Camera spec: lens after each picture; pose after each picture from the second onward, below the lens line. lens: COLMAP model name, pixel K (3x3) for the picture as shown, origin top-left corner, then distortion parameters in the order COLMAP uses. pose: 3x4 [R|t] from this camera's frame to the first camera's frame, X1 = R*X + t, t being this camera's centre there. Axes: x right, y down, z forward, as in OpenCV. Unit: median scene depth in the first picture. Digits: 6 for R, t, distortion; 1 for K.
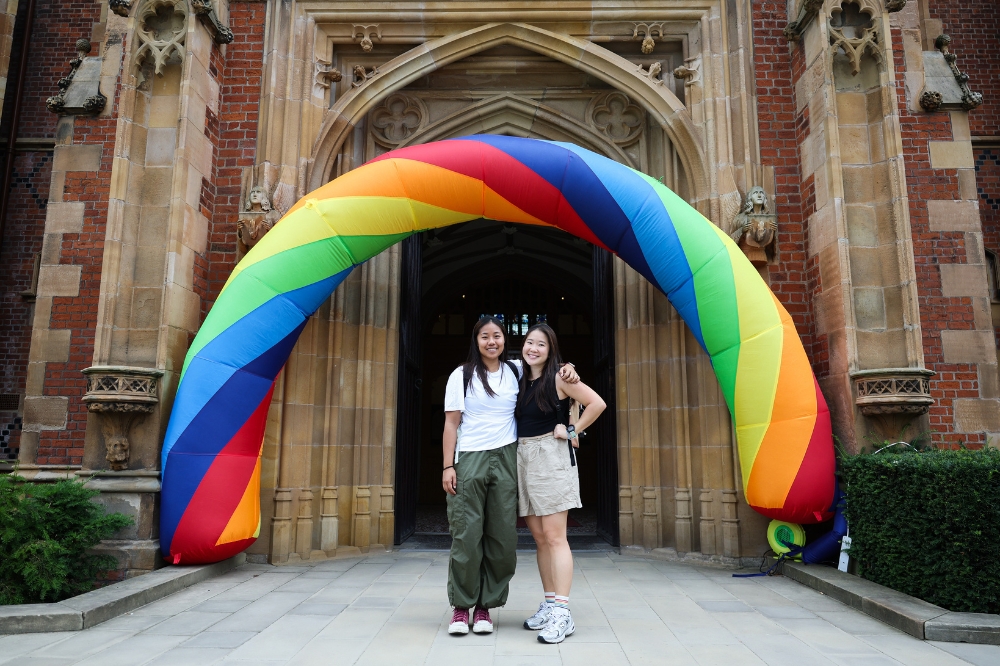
lens RADIAL K [[718.5, 0, 508.4], [0, 718.5, 325.8], [0, 0, 1]] dist [-0.014464, -0.002104]
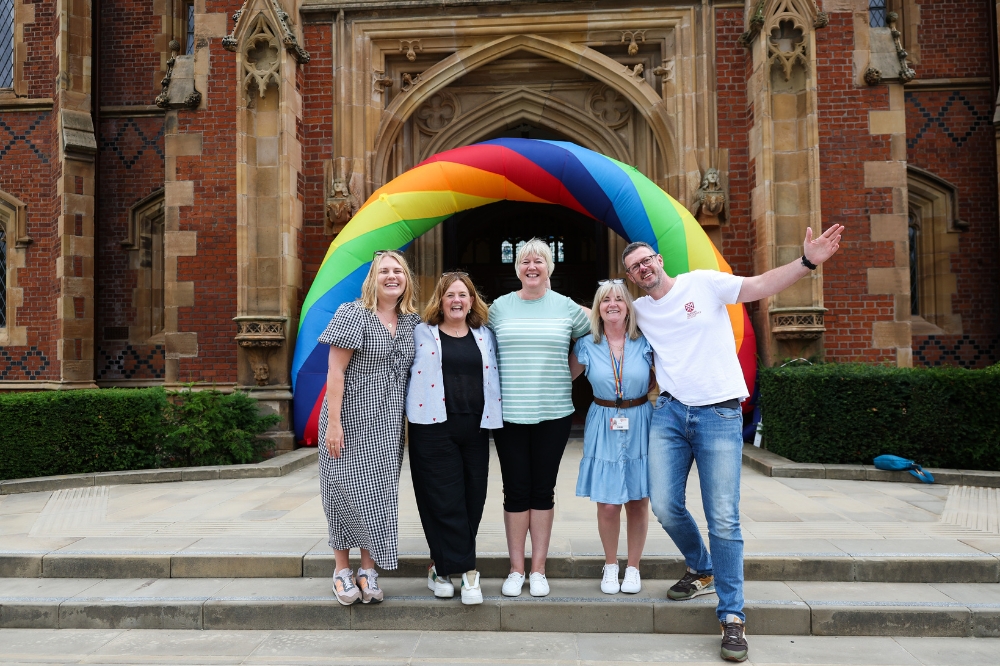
lens RADIAL K [[758.3, 0, 499.3], [0, 758.3, 336.0], [0, 0, 1]] dist [-0.007763, -0.000926]
pose [[0.998905, -0.017362, -0.043450, 0.009647], [0.023271, 0.989963, 0.139401, -0.086802], [0.040594, -0.140260, 0.989282, -0.419922]]
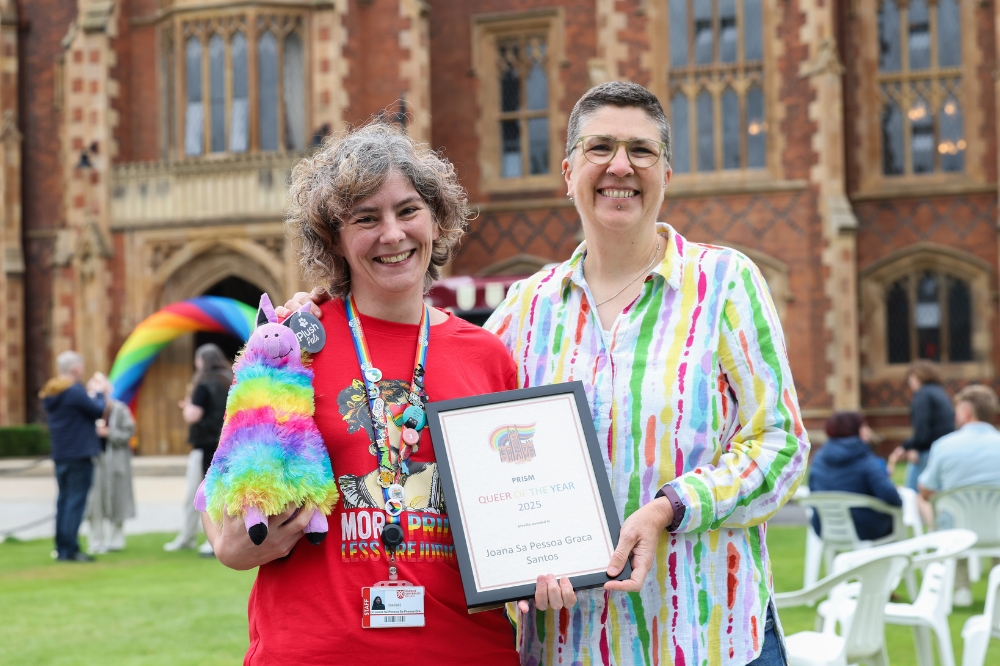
lens RADIAL K [[1988.1, 0, 500.1], [0, 1988.1, 333.0], [0, 0, 1]] dist [-0.016835, 0.000000]
pose [[0.941058, -0.037841, -0.336121, 3.209592], [0.083342, 0.989026, 0.121991, -0.866119], [0.327816, -0.142814, 0.933885, -5.075911]]
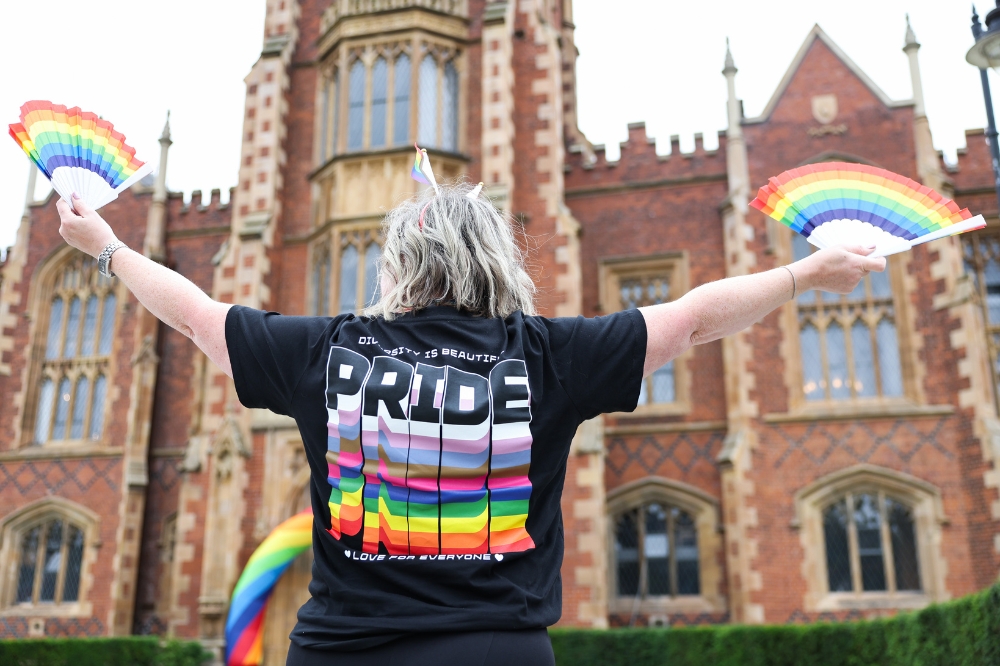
lens RADIAL K [[1038.4, 0, 498.7], [0, 1038.4, 334.3], [0, 0, 1]] dist [0.018999, 0.000000]
pose [[0.974647, -0.068848, -0.212892, 1.199677], [0.042938, 0.991350, -0.124019, -0.334719], [0.219589, 0.111734, 0.969173, -2.262789]]
